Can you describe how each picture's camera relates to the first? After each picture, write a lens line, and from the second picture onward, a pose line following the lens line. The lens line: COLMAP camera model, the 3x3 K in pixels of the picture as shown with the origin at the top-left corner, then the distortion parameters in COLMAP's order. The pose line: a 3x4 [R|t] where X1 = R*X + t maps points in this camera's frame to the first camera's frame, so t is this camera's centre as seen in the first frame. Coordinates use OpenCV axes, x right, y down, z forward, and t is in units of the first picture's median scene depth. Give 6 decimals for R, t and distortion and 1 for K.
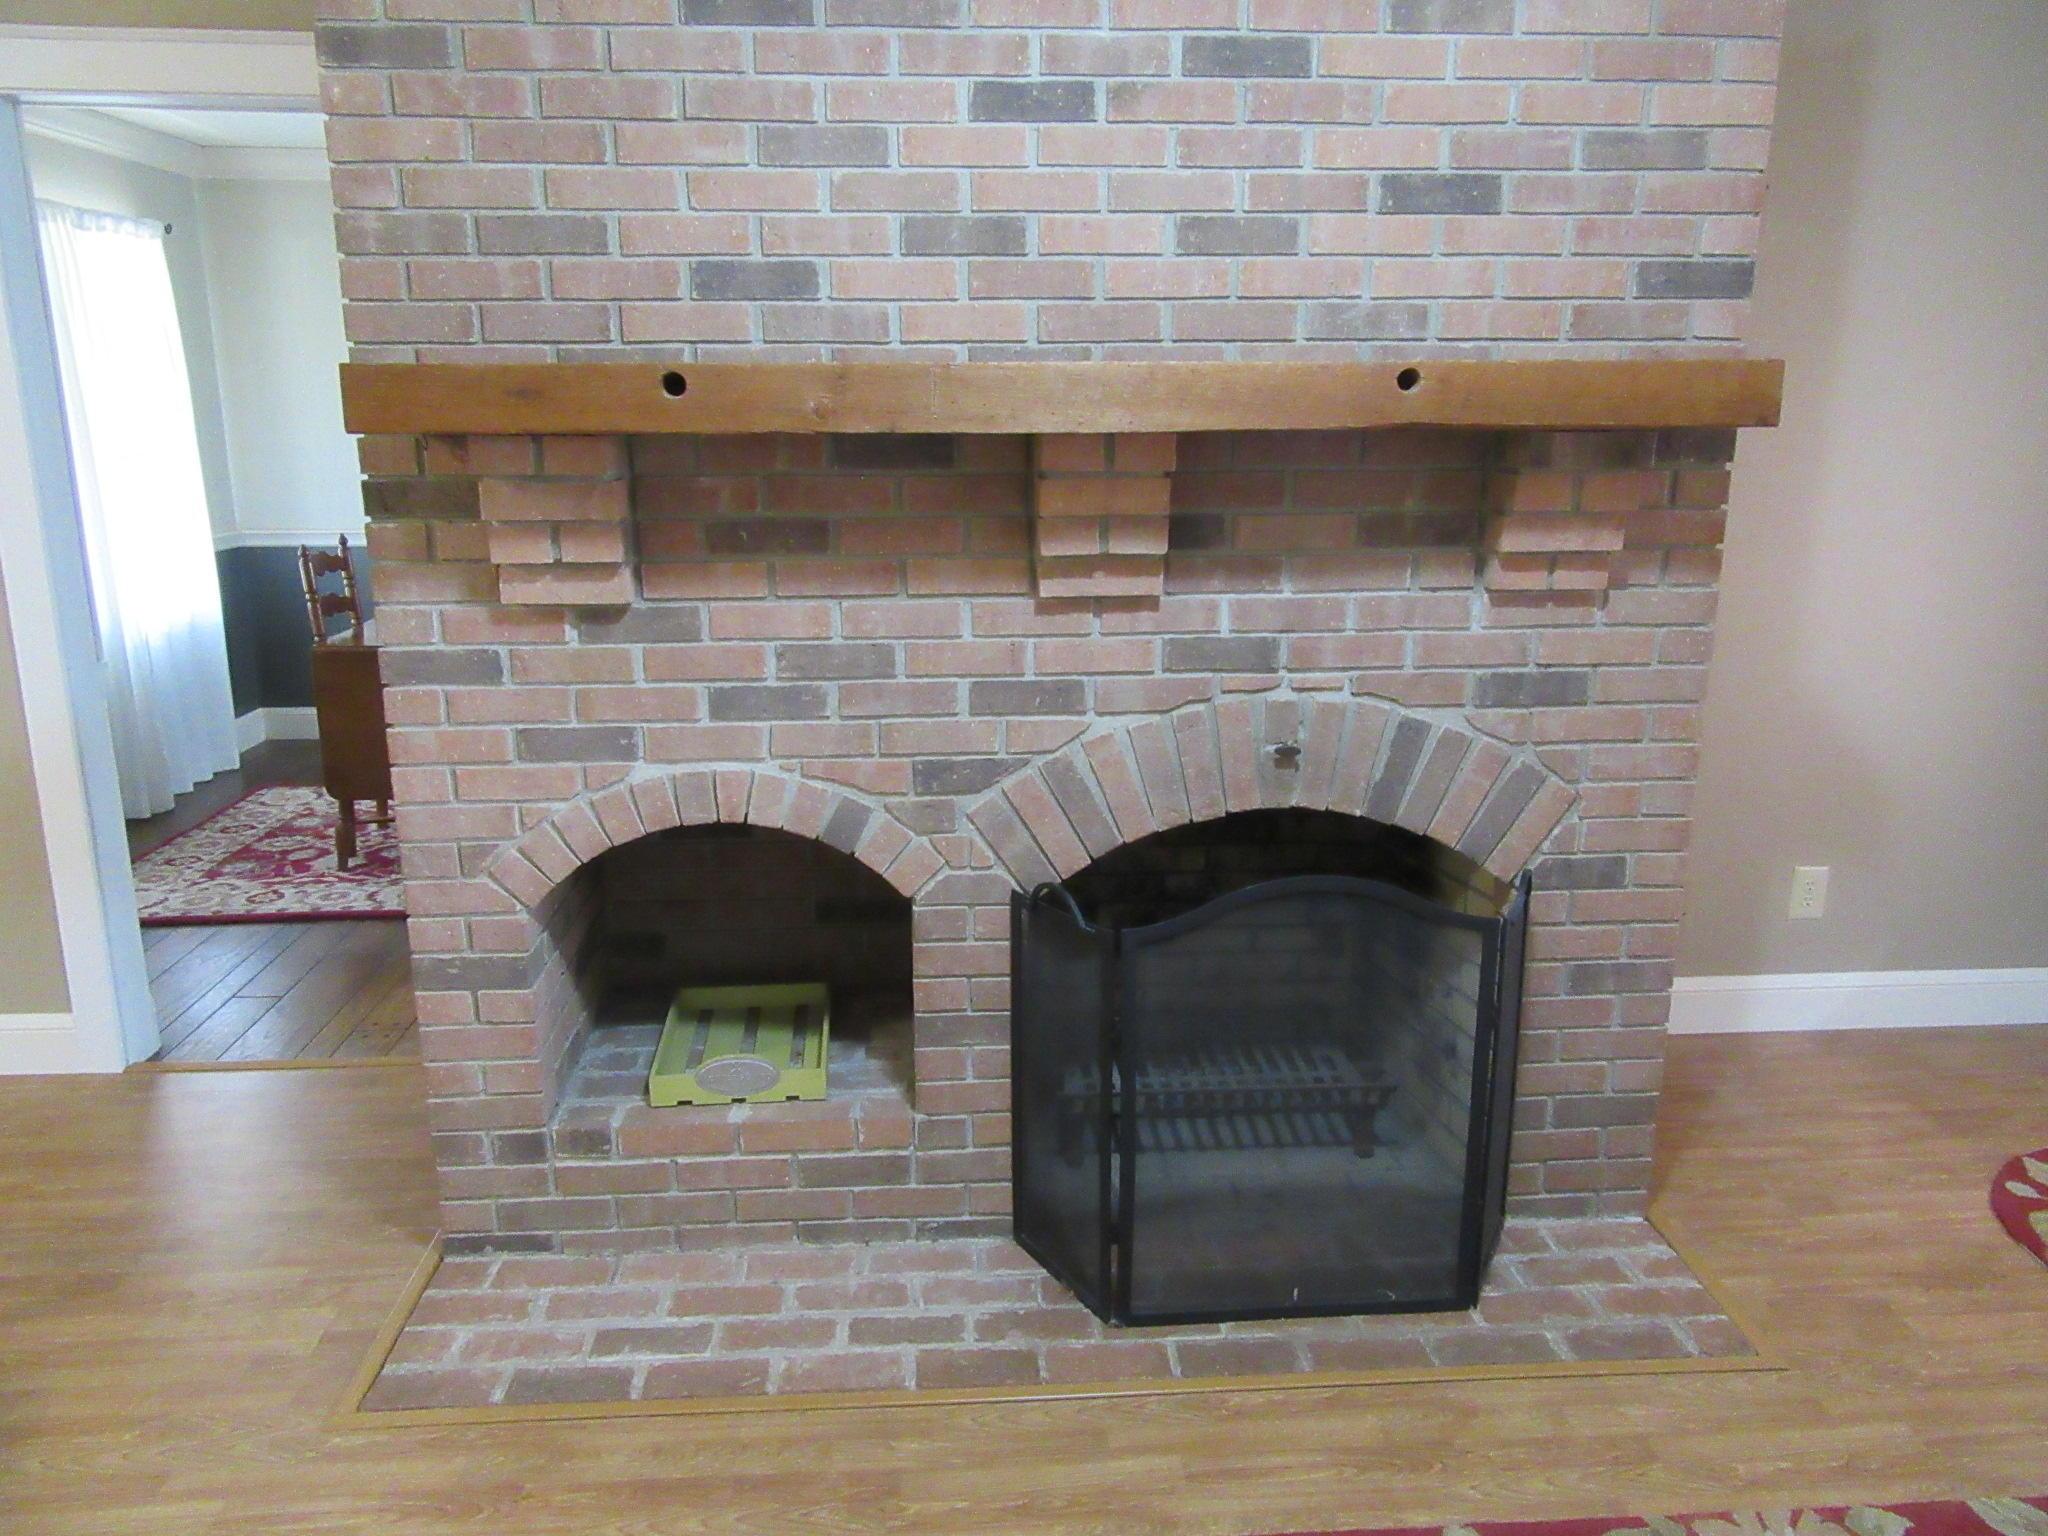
lens RADIAL K [[1527.2, 0, 1016.0], [0, 1527.2, 767.0], [0, 0, 1]] dist [-0.001059, 0.003803]
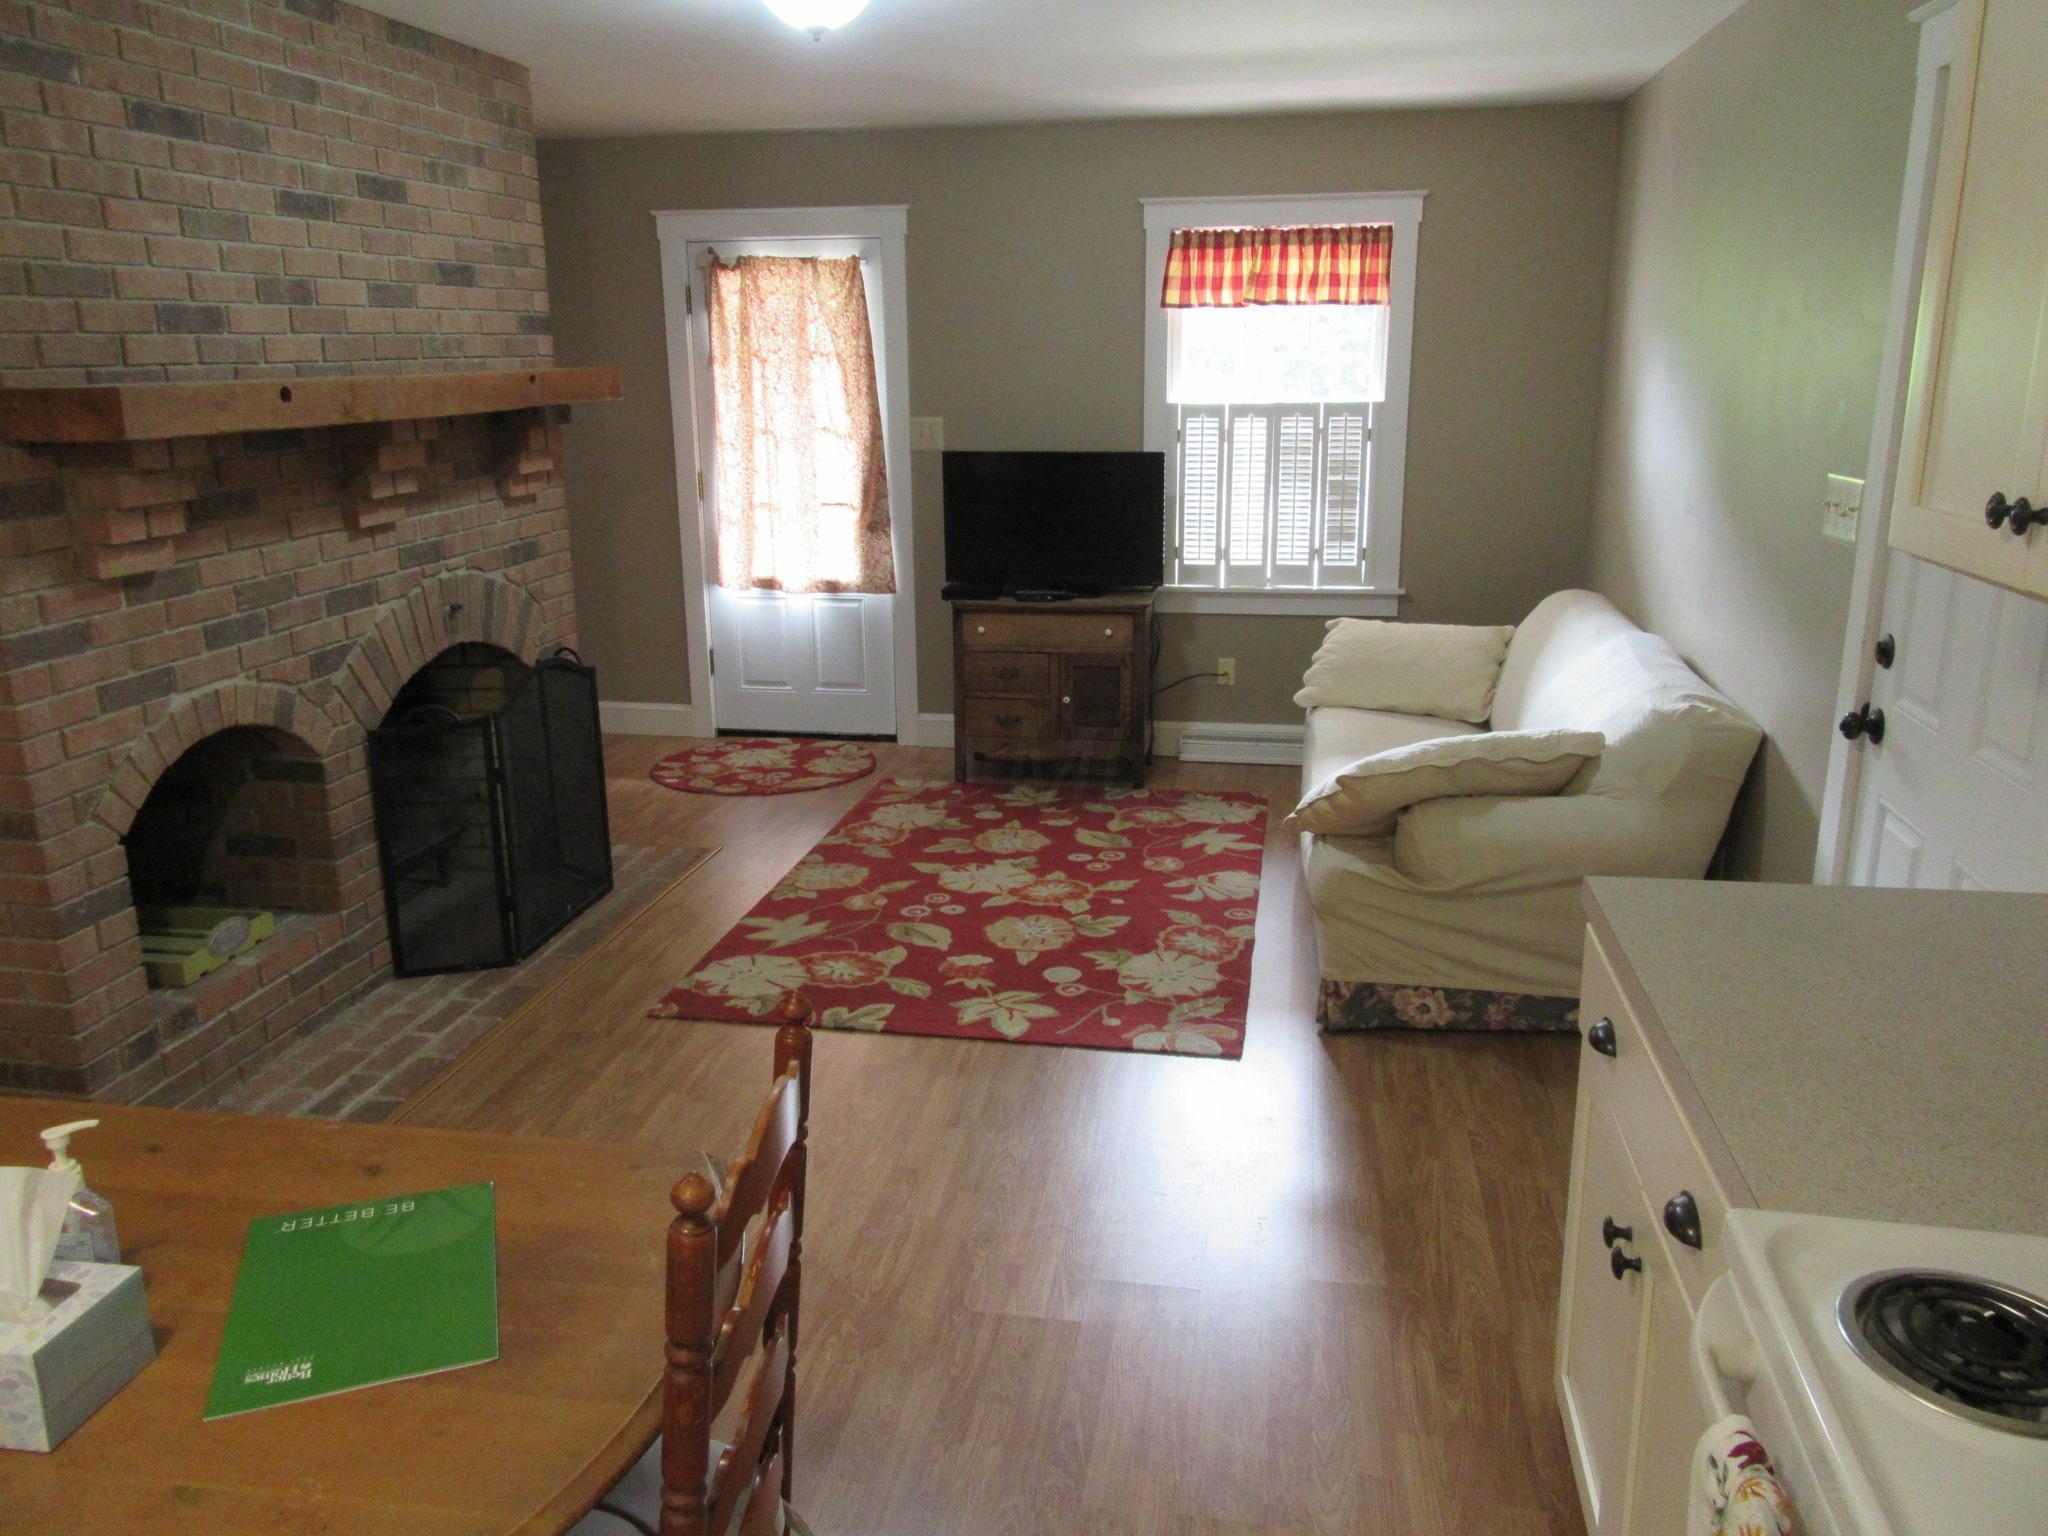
lens RADIAL K [[1527.2, 0, 1023.3], [0, 1527.2, 771.8], [0, 0, 1]] dist [-0.001059, 0.003803]
pose [[0.247186, -0.262609, 0.932703, -1.279178], [0.251832, 0.946907, 0.199868, -0.018384], [-0.935671, 0.185480, 0.300196, -0.032632]]
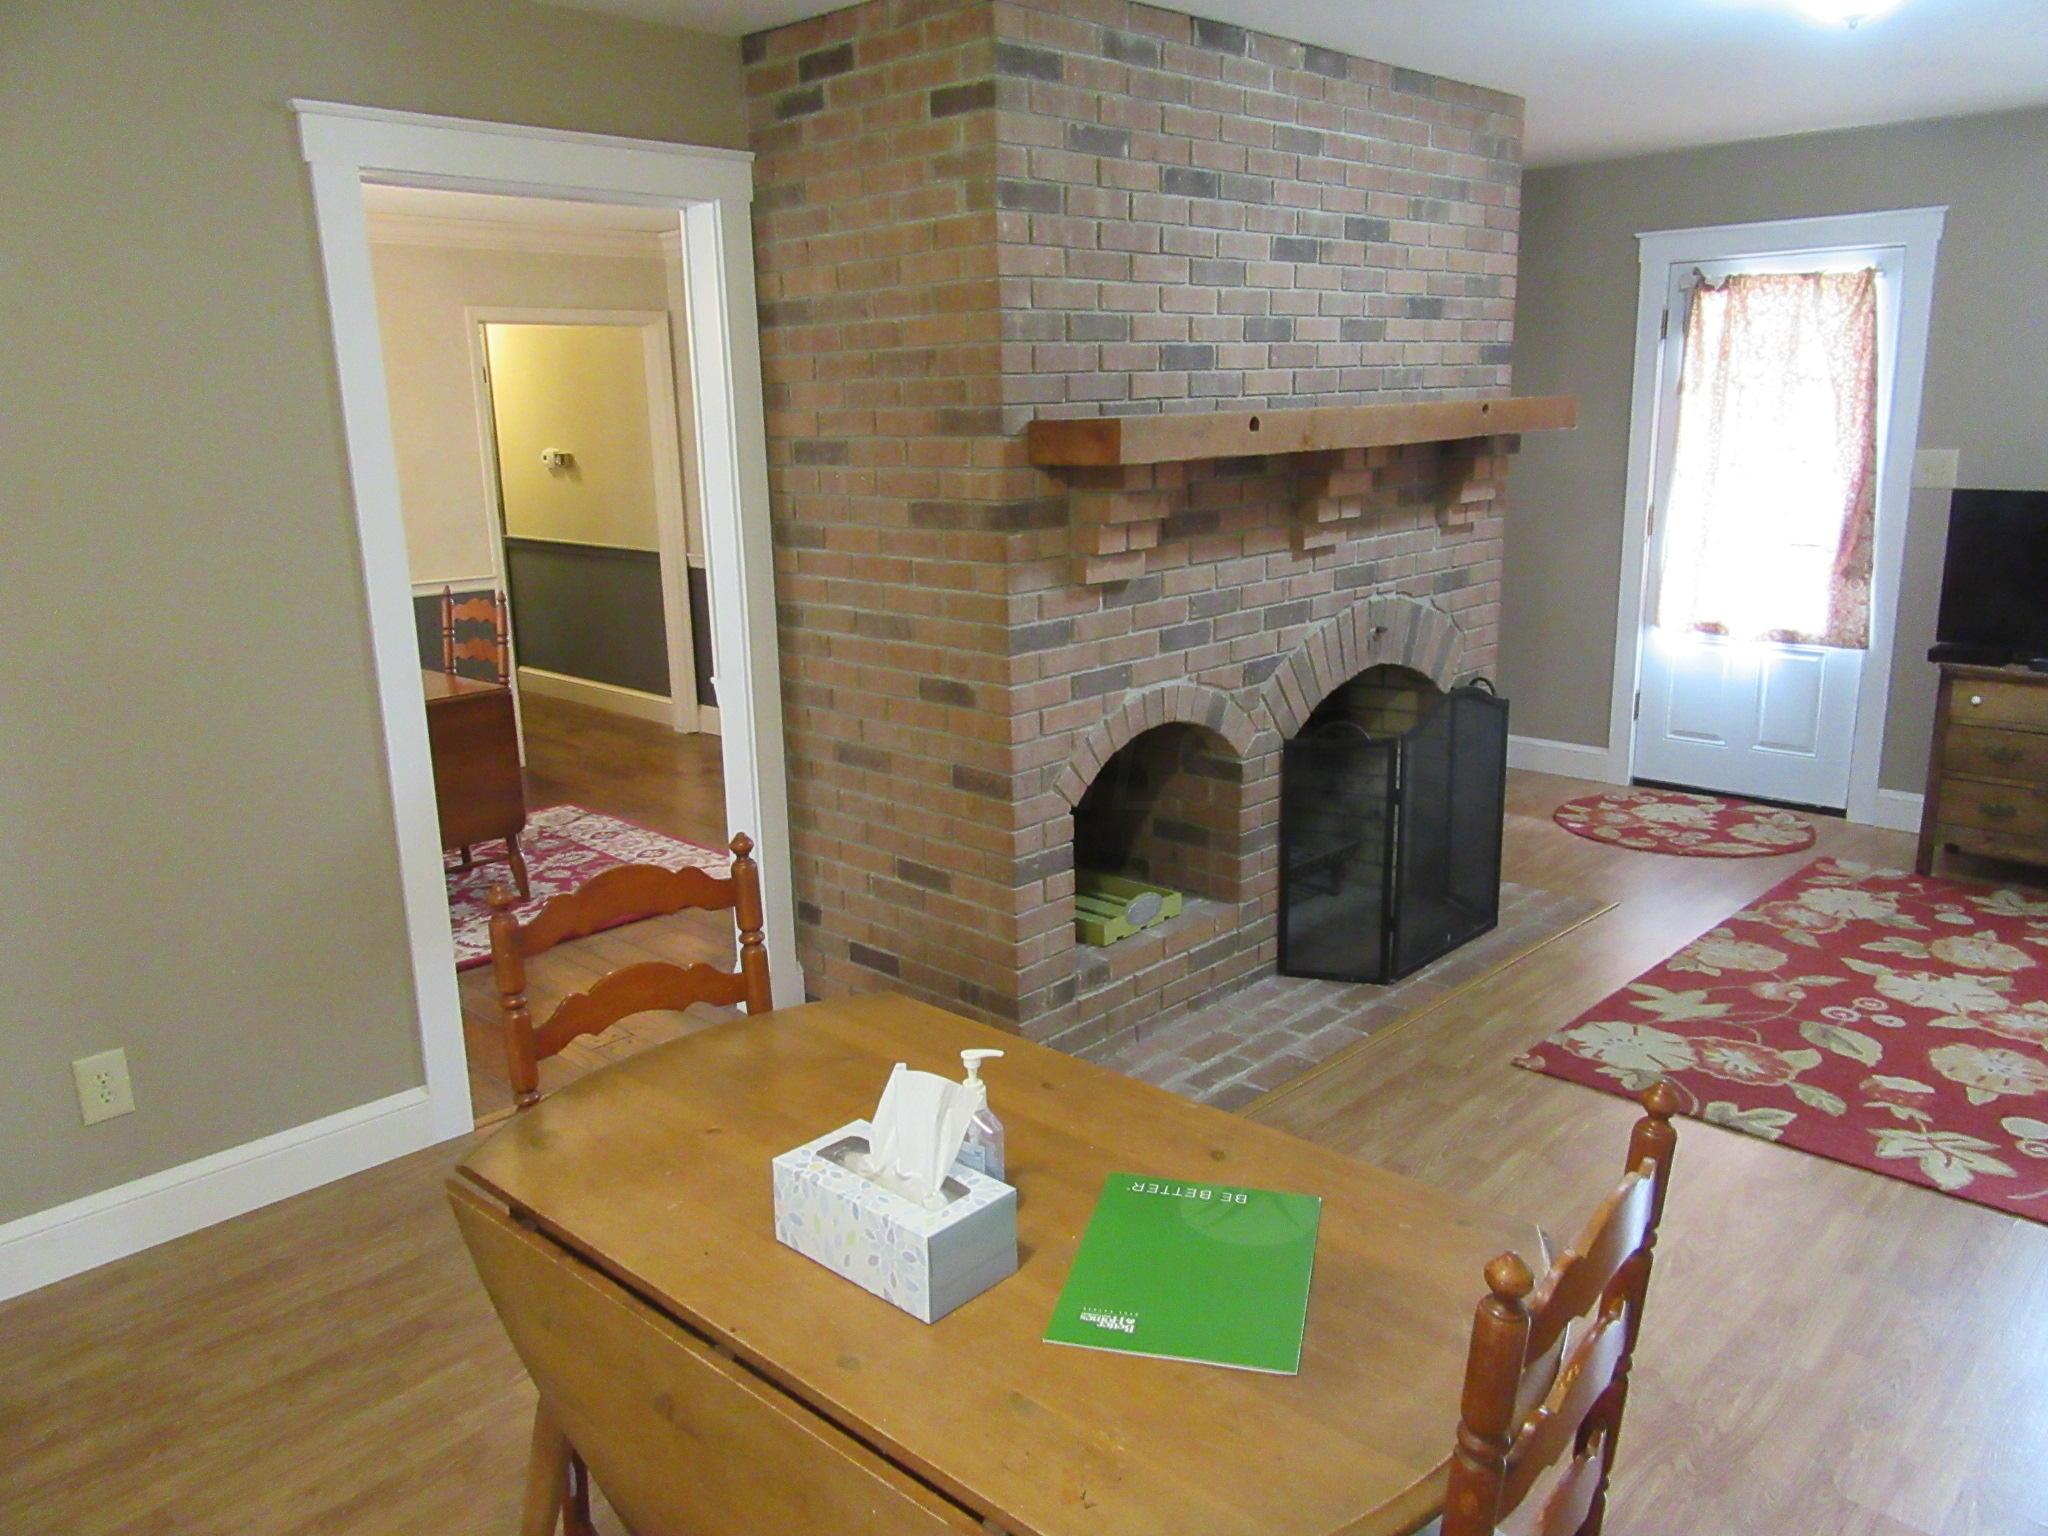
lens RADIAL K [[1527.2, 0, 1020.9], [0, 1527.2, 770.3], [0, 0, 1]] dist [-0.001059, 0.003803]
pose [[0.746985, -0.178047, 0.640556, -1.261329], [0.192450, 0.980132, 0.048009, -0.016801], [-0.636377, 0.087413, 0.766409, -0.031167]]
